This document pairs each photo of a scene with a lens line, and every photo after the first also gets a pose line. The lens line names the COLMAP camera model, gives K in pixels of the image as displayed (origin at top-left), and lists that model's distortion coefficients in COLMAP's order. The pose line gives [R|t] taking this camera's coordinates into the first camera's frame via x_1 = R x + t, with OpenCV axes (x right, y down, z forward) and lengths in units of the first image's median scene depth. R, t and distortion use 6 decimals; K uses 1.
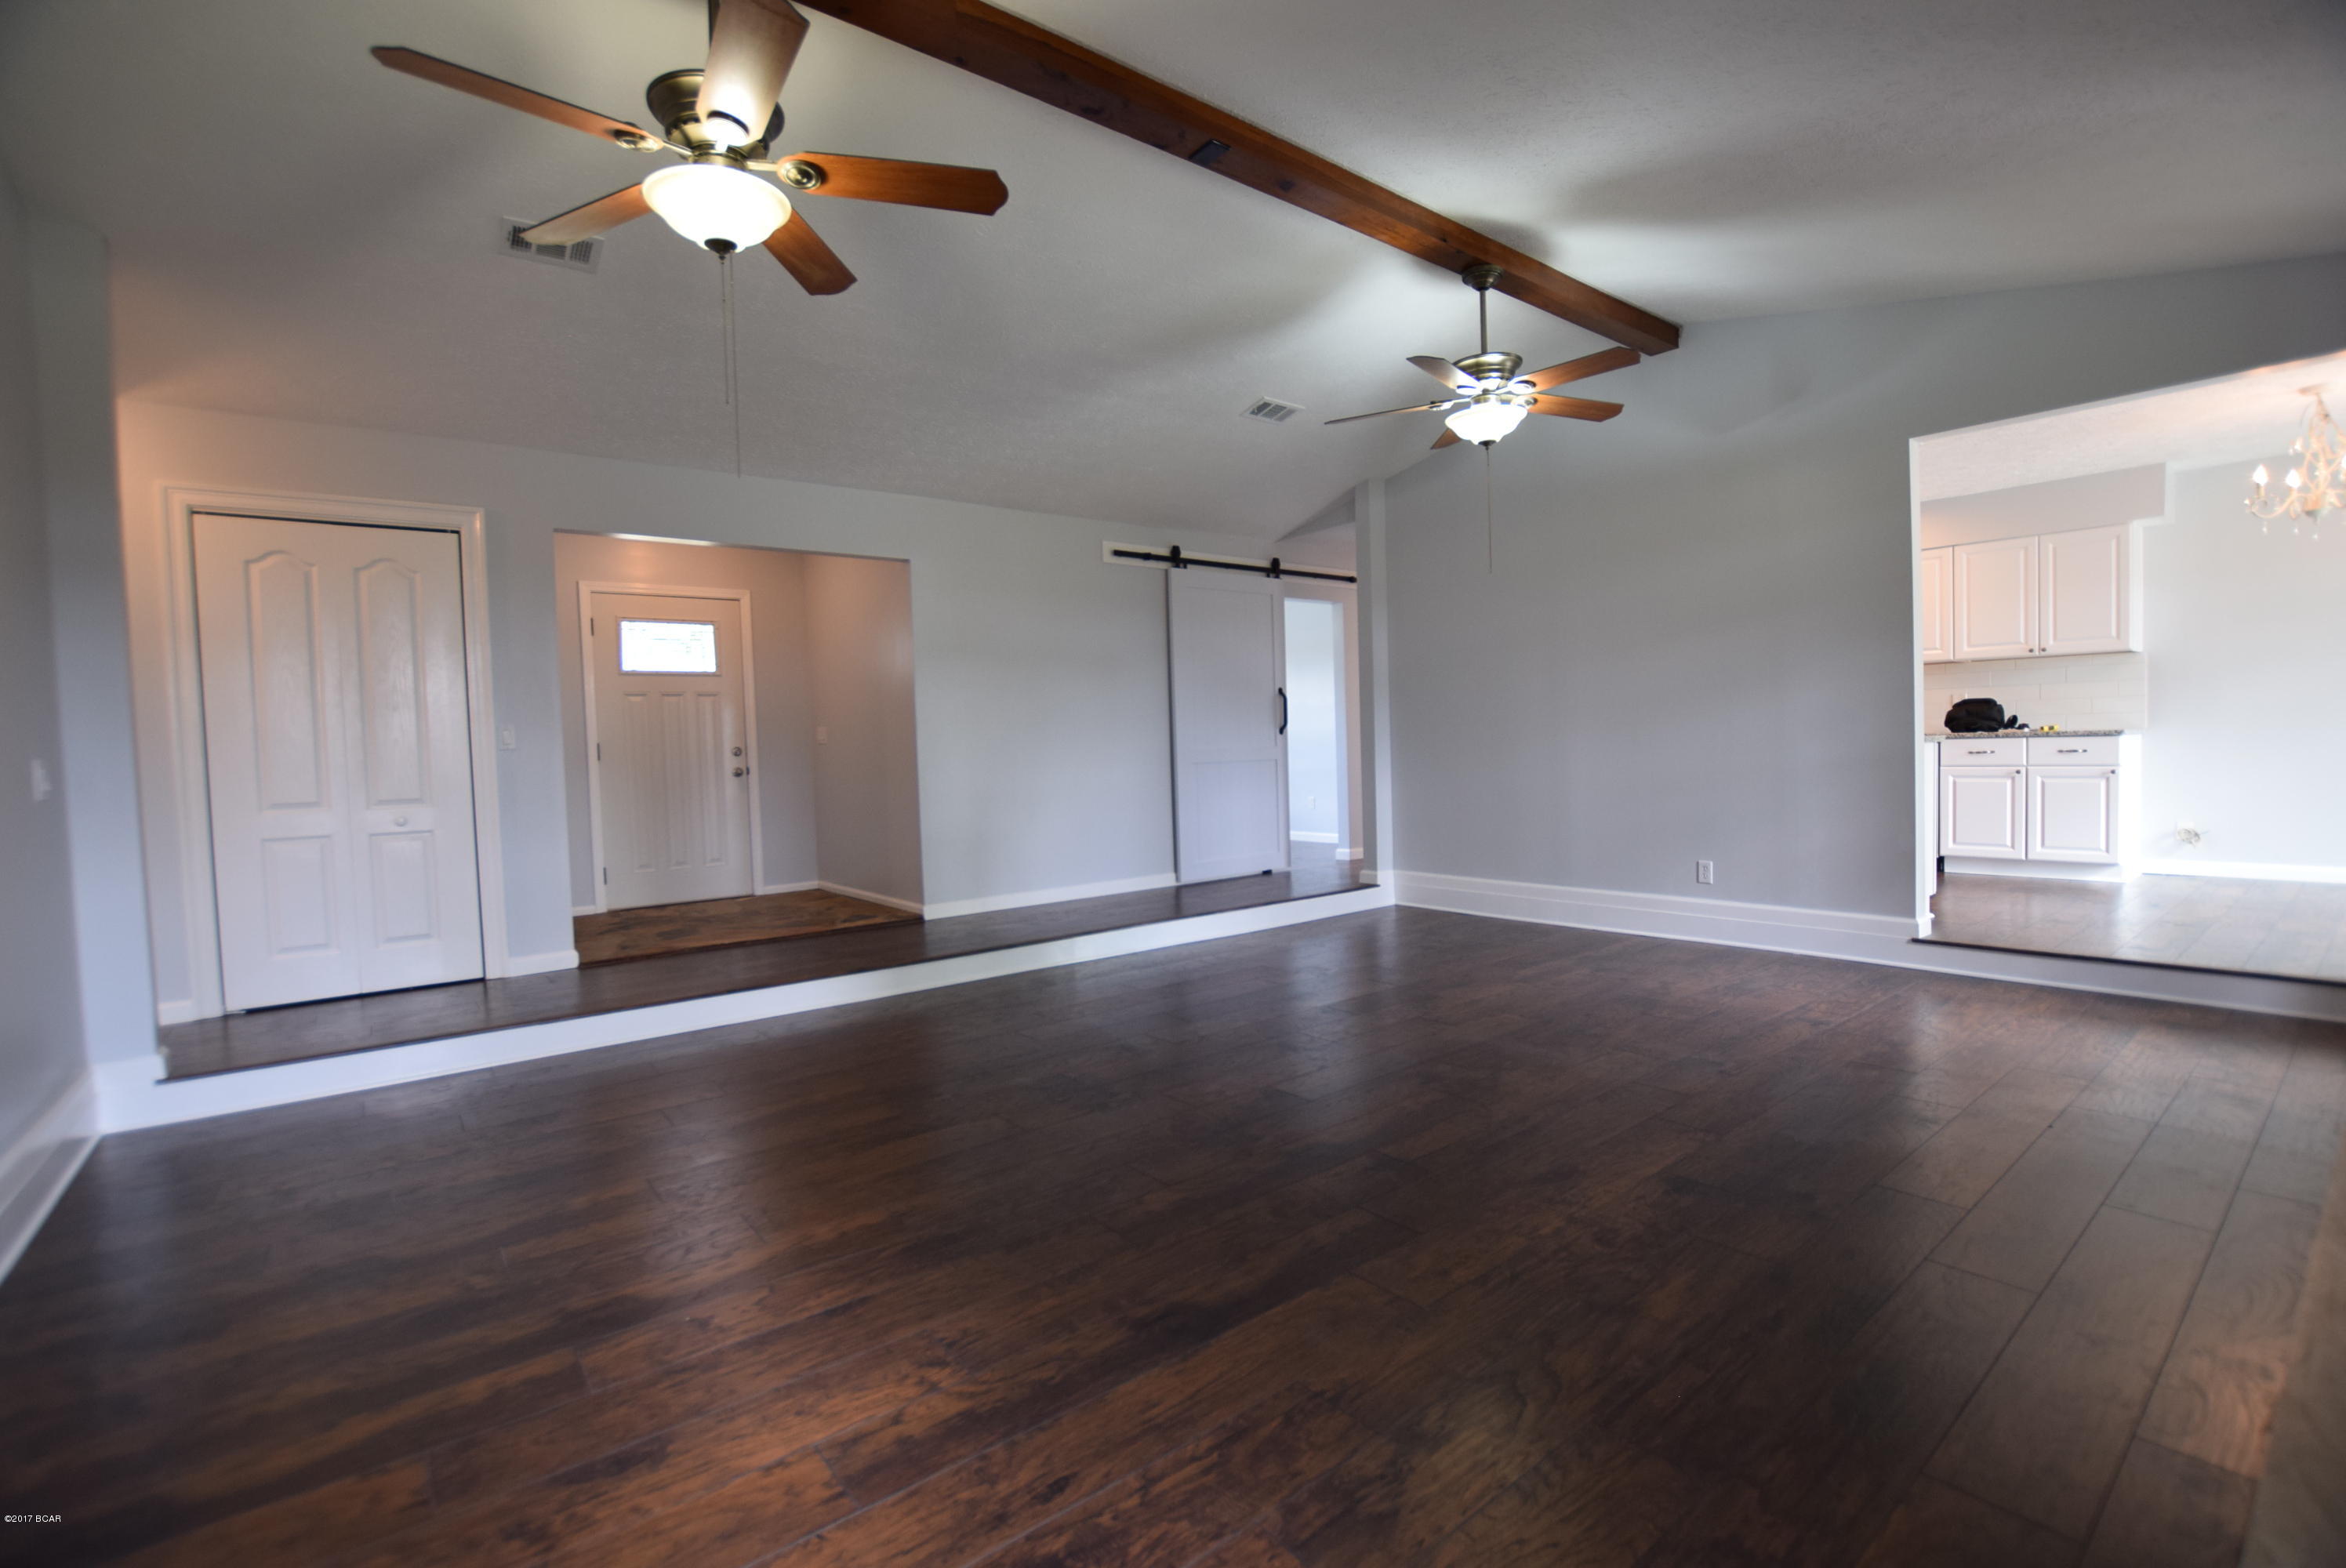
lens RADIAL K [[1033.6, 0, 1185.7], [0, 1033.6, 788.2], [0, 0, 1]] dist [-0.027818, 0.000015]
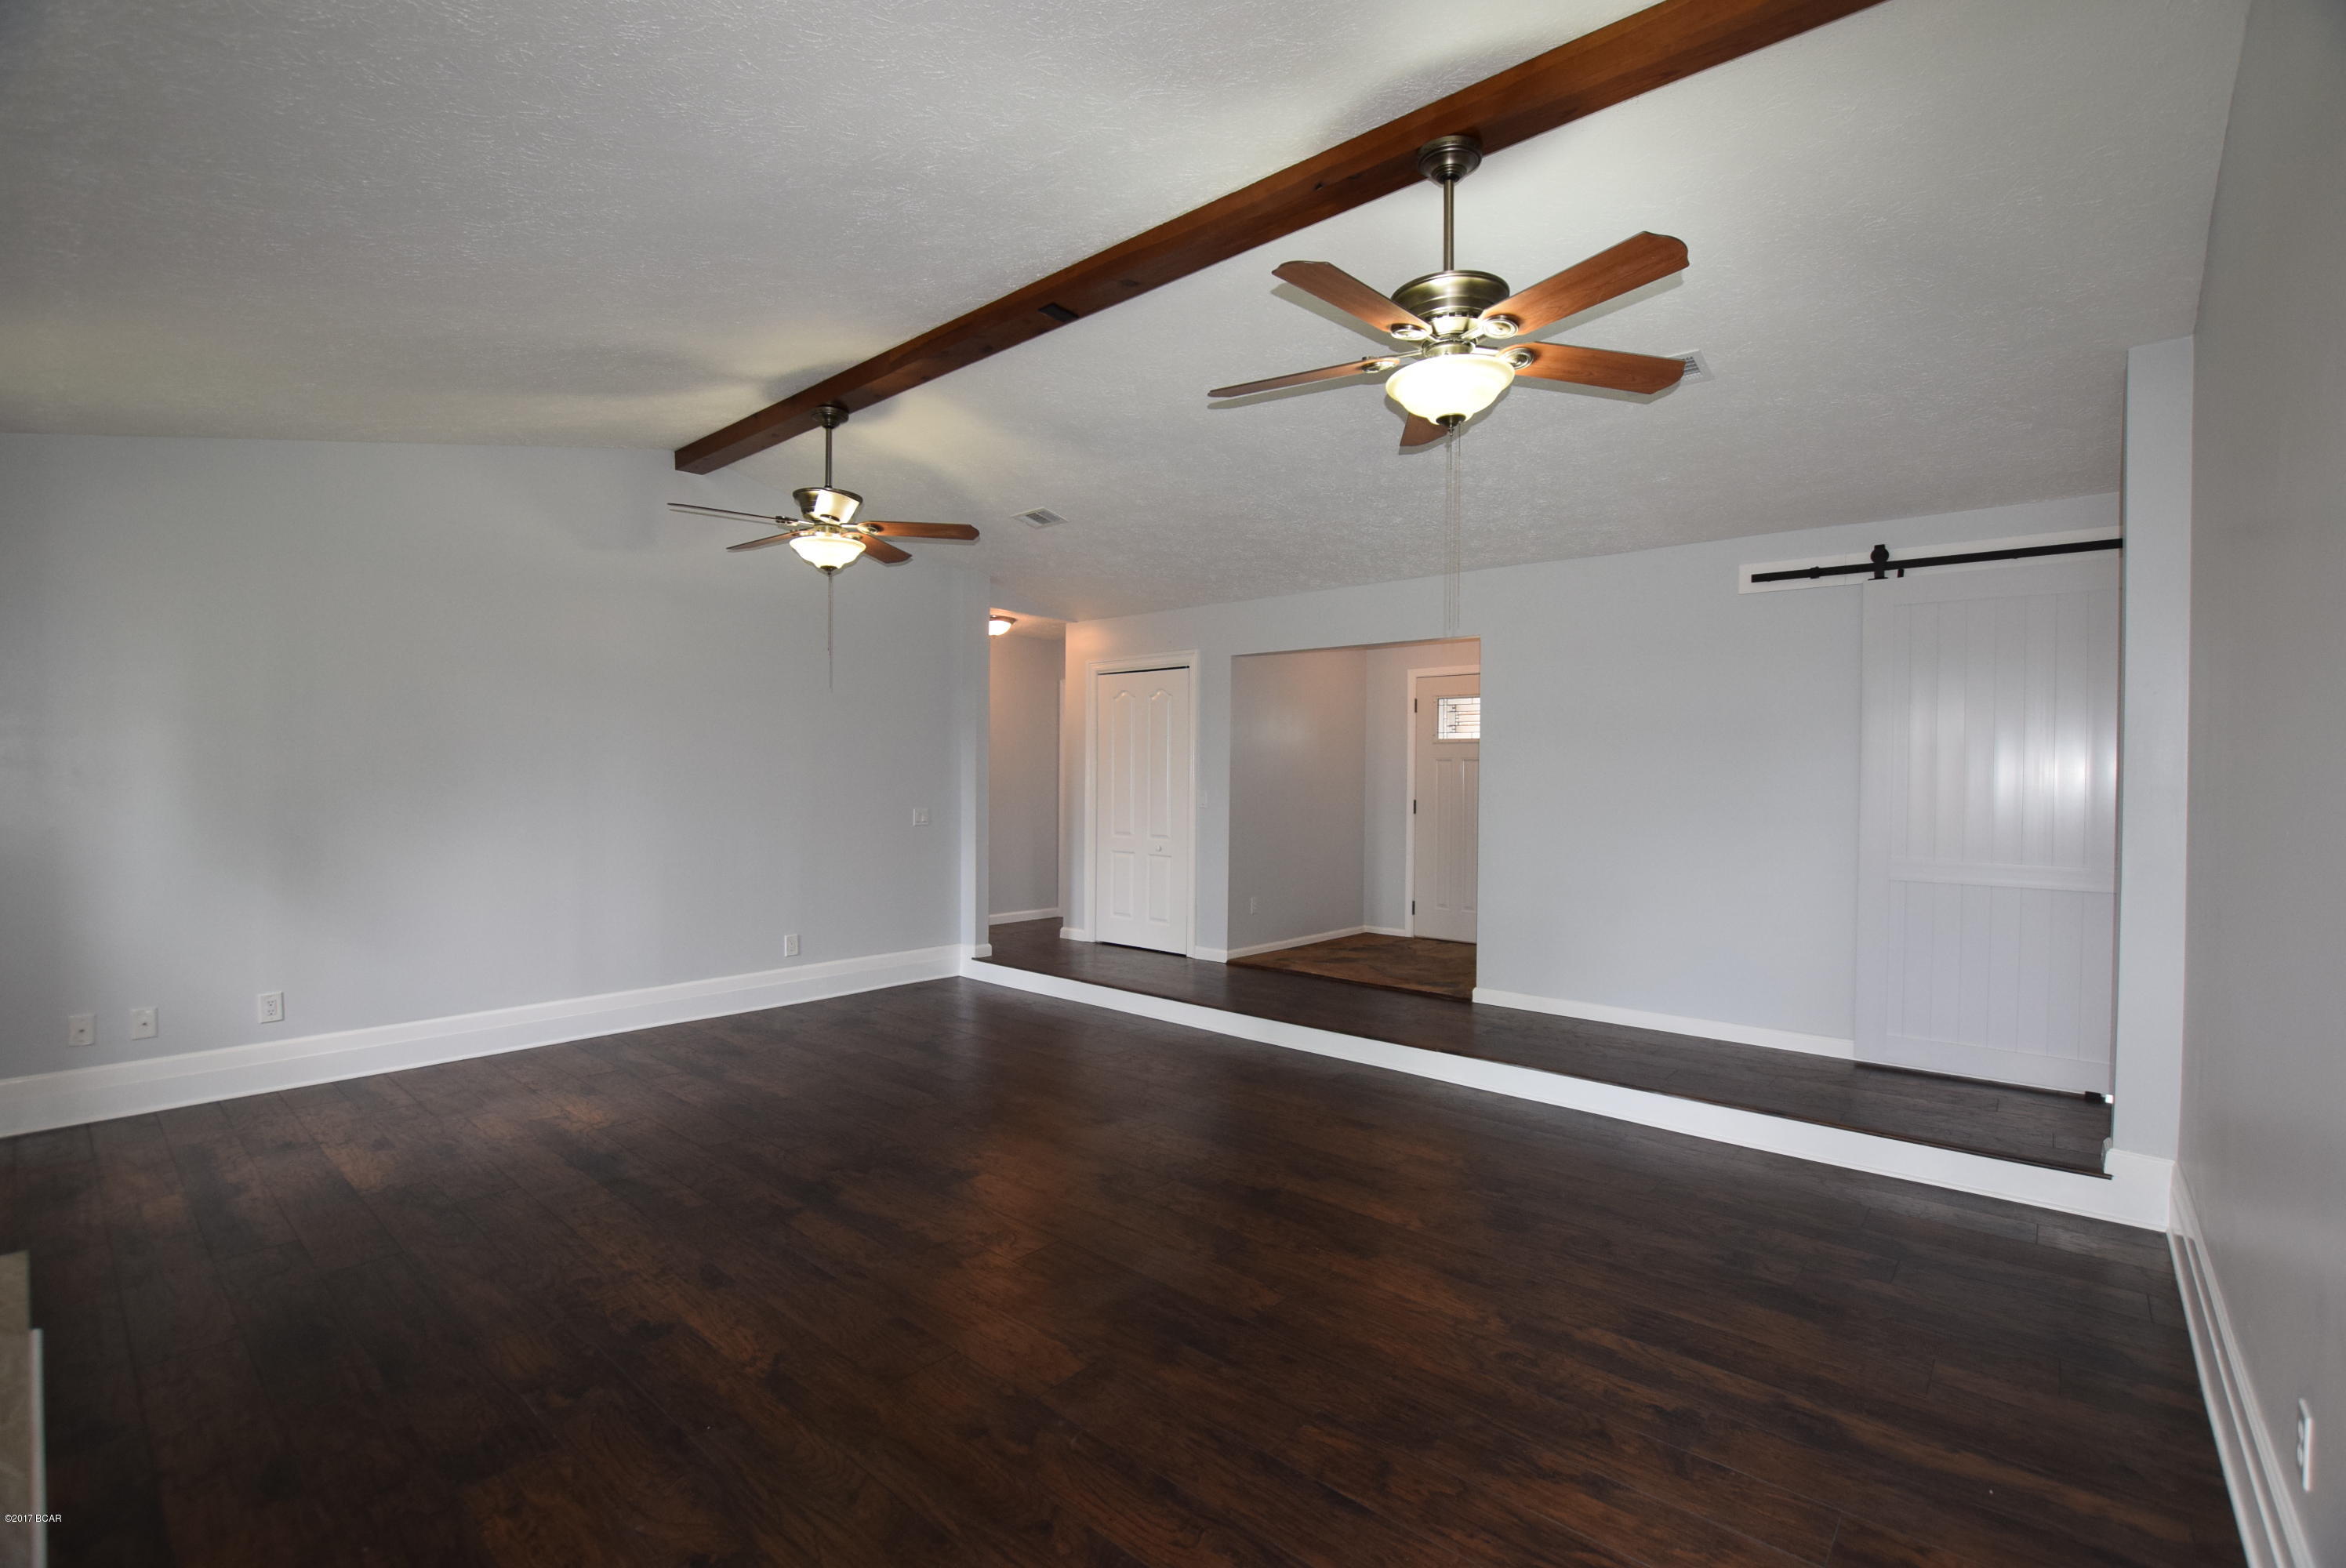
lens RADIAL K [[1033.6, 0, 1185.7], [0, 1033.6, 788.2], [0, 0, 1]] dist [-0.027818, 0.000015]
pose [[0.191050, 0.043979, -0.980595, 0.816773], [-0.060978, 0.997598, 0.032861, -0.113883], [0.979684, 0.053517, 0.193273, 0.680224]]
